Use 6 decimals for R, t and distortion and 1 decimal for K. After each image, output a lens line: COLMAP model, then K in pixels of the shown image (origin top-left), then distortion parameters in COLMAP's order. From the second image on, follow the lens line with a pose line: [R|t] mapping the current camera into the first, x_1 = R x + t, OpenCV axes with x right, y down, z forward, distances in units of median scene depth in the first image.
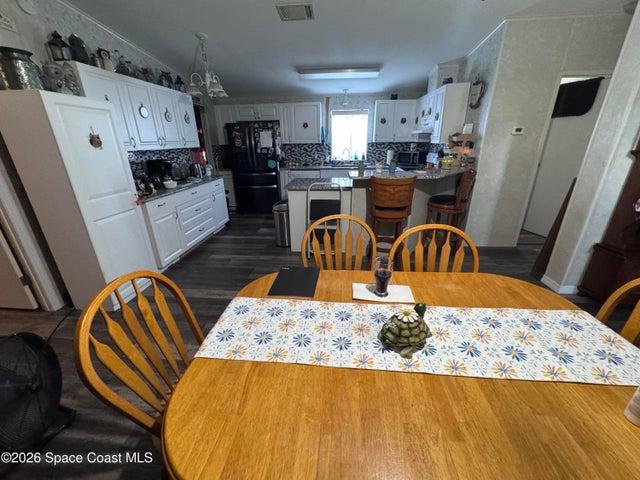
lens RADIAL K [[256.7, 0, 319.3], [0, 256.7, 239.4], [0, 0, 1]] dist [-0.001570, 0.000229]
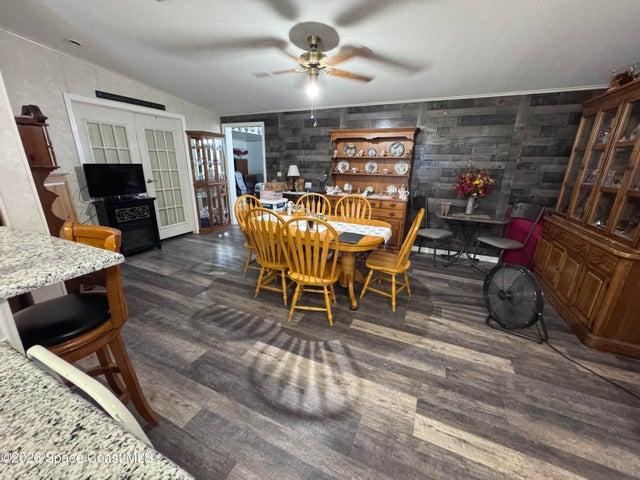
lens RADIAL K [[256.7, 0, 319.3], [0, 256.7, 239.4], [0, 0, 1]] dist [-0.001570, 0.000229]
pose [[-0.939000, -0.098050, 0.329645, -0.296984], [0.126412, 0.793004, 0.595958, -0.551350], [-0.319843, 0.601275, -0.732236, 1.473820]]
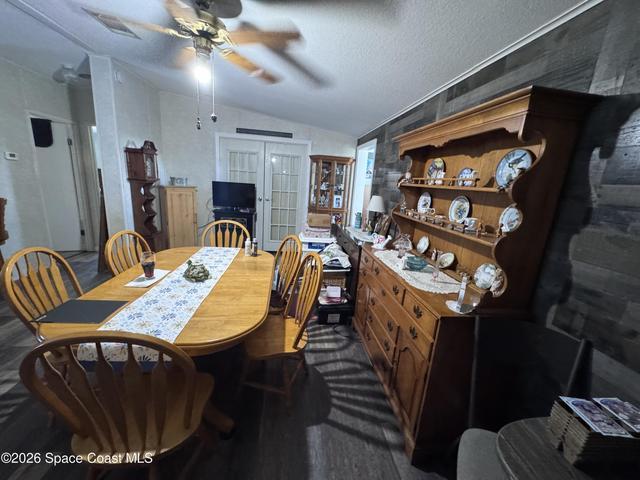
lens RADIAL K [[256.7, 0, 319.3], [0, 256.7, 239.4], [0, 0, 1]] dist [-0.001570, 0.000229]
pose [[-0.193360, -0.218194, 0.956558, -0.706663], [0.299210, 0.915400, 0.269289, -0.047544], [-0.934390, 0.338282, -0.111716, 0.132184]]
